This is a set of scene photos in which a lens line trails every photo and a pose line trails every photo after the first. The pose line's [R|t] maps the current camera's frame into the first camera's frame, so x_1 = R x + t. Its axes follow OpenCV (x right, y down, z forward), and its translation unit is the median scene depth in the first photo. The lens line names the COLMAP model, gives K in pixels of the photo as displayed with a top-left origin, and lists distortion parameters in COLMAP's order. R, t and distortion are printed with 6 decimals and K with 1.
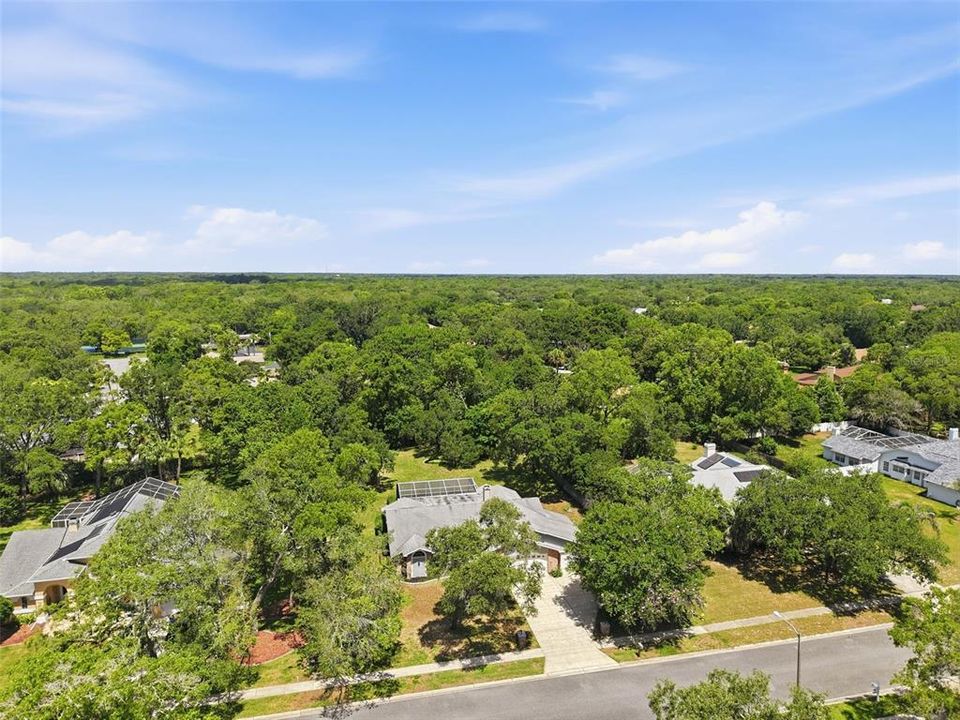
lens RADIAL K [[641.5, 0, 476.3], [0, 641.5, 362.3], [0, 0, 1]] dist [0.012219, 0.000845]
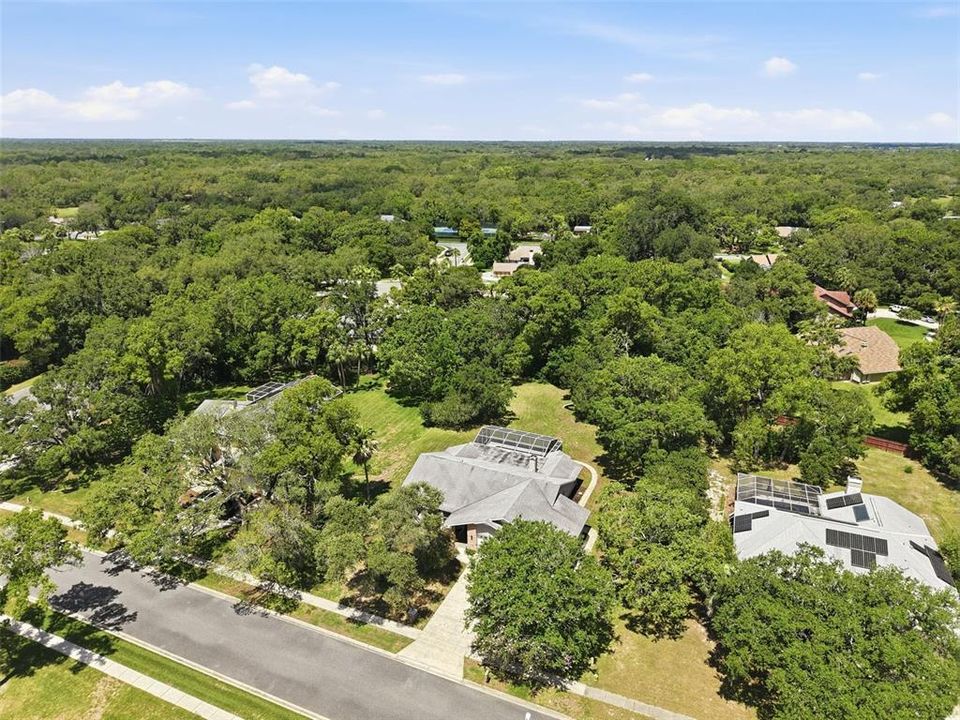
lens RADIAL K [[641.5, 0, 486.4], [0, 641.5, 359.6], [0, 0, 1]] dist [0.012219, 0.000845]
pose [[0.800249, 0.196315, -0.566623, 0.692428], [-0.082861, 0.972031, 0.219749, -0.229944], [0.593916, -0.128903, 0.794134, 0.277242]]
